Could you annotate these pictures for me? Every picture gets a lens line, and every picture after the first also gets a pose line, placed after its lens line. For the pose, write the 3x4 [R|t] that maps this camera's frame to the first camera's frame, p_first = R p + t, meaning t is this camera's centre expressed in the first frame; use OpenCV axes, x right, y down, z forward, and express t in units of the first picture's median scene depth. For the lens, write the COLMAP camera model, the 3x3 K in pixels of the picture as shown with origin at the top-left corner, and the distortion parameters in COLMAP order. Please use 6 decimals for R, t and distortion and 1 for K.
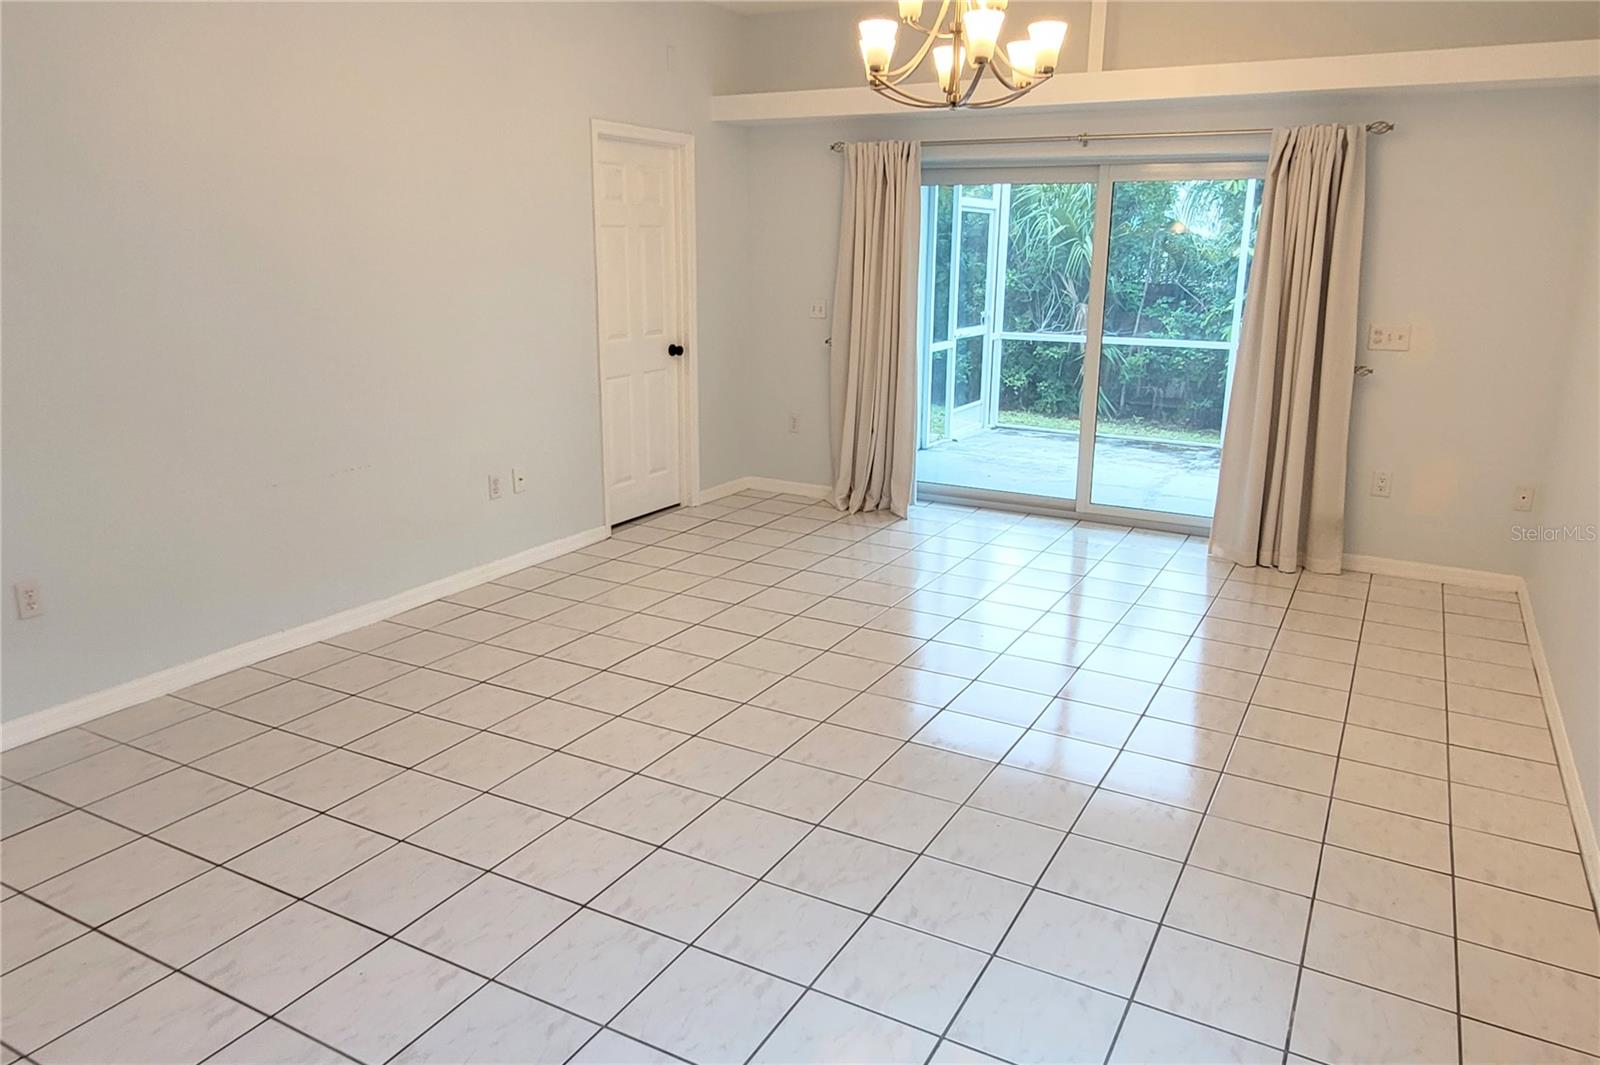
lens RADIAL K [[1113.4, 0, 806.4], [0, 1113.4, 523.7], [0, 0, 1]] dist [0.002201, 0.008821]
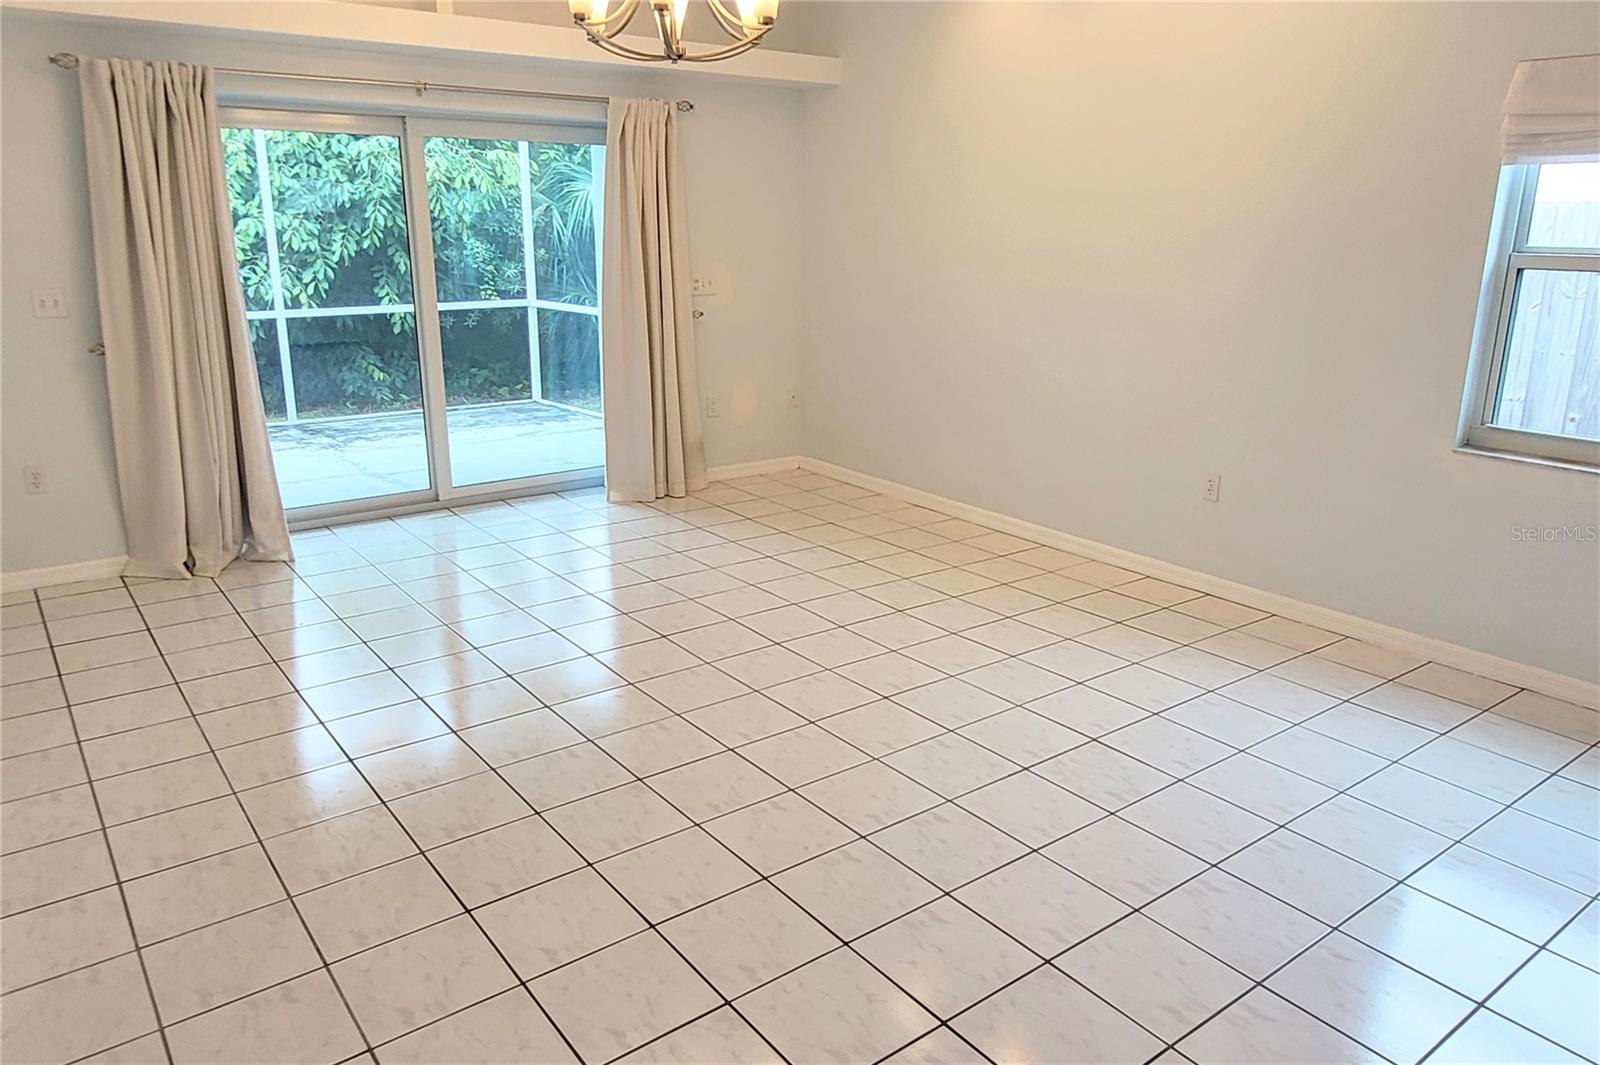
lens RADIAL K [[1113.4, 0, 805.1], [0, 1113.4, 526.2], [0, 0, 1]] dist [0.002201, 0.008821]
pose [[0.399622, -0.256565, 0.880044, -0.482239], [0.221329, 0.958636, 0.178973, -0.094327], [-0.889559, 0.123257, 0.439877, 0.354841]]
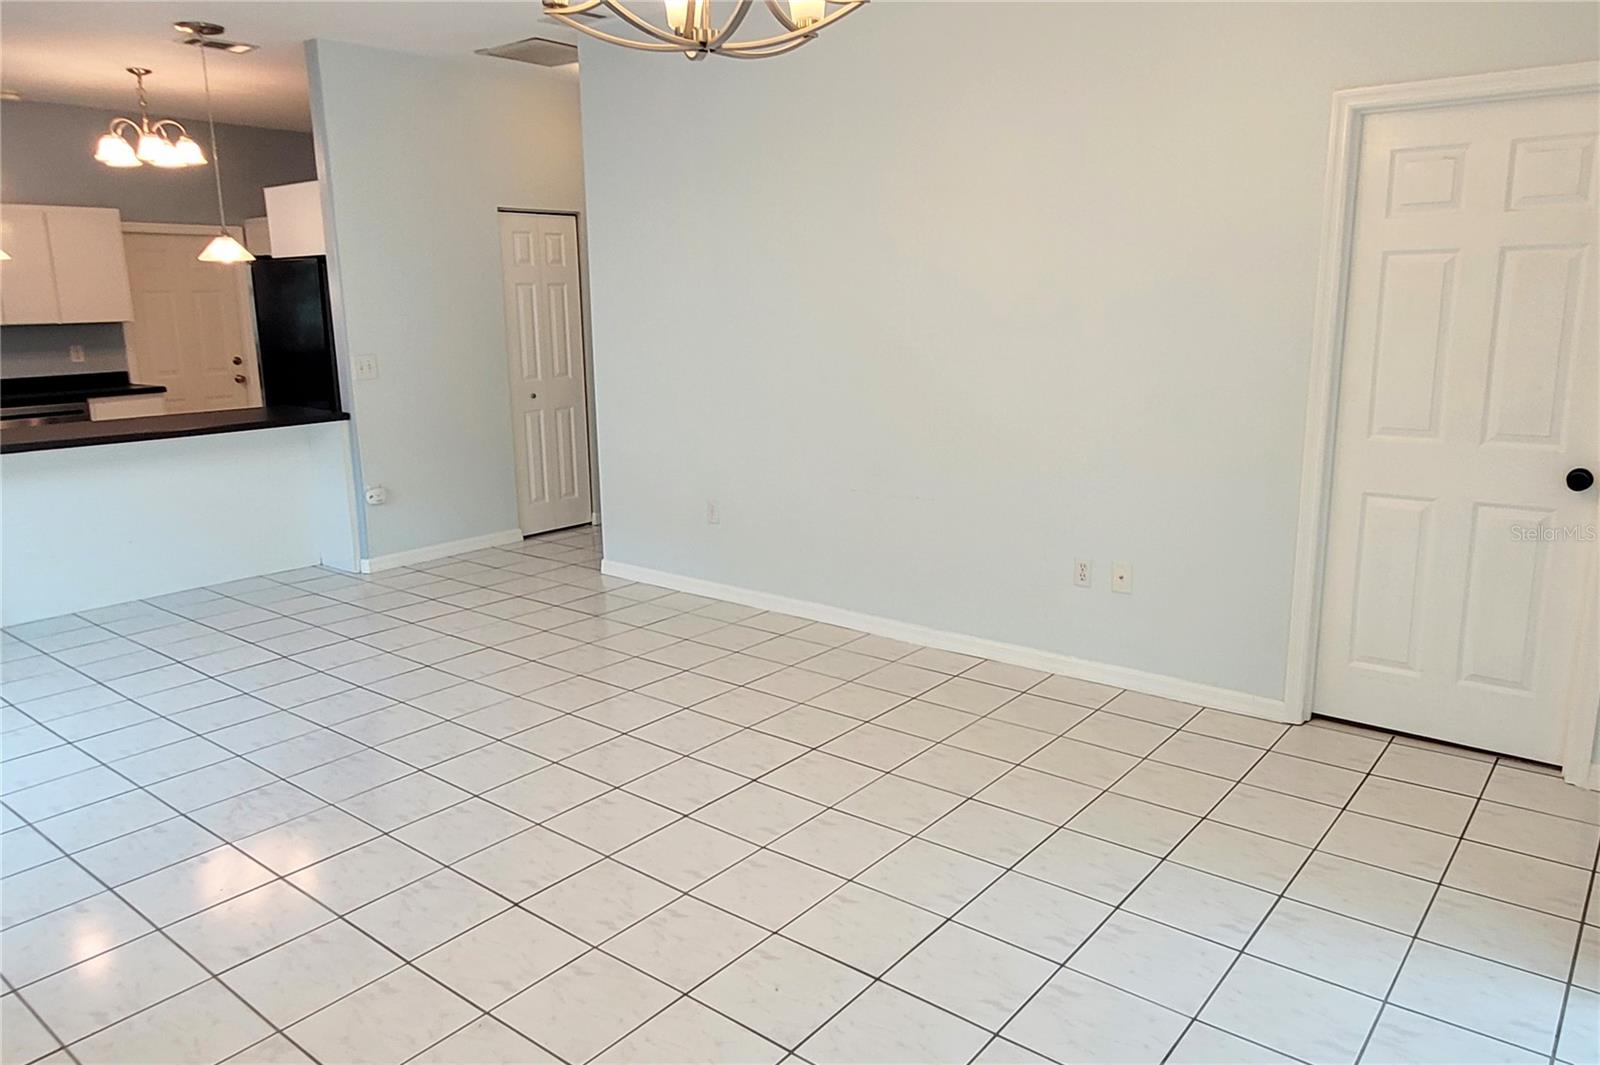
lens RADIAL K [[1113.4, 0, 832.3], [0, 1113.4, 528.3], [0, 0, 1]] dist [0.002201, 0.008821]
pose [[-0.169764, 0.196753, -0.965644, 0.488480], [-0.230056, 0.944881, 0.232967, -0.189817], [0.958256, 0.261702, -0.115142, 0.790020]]
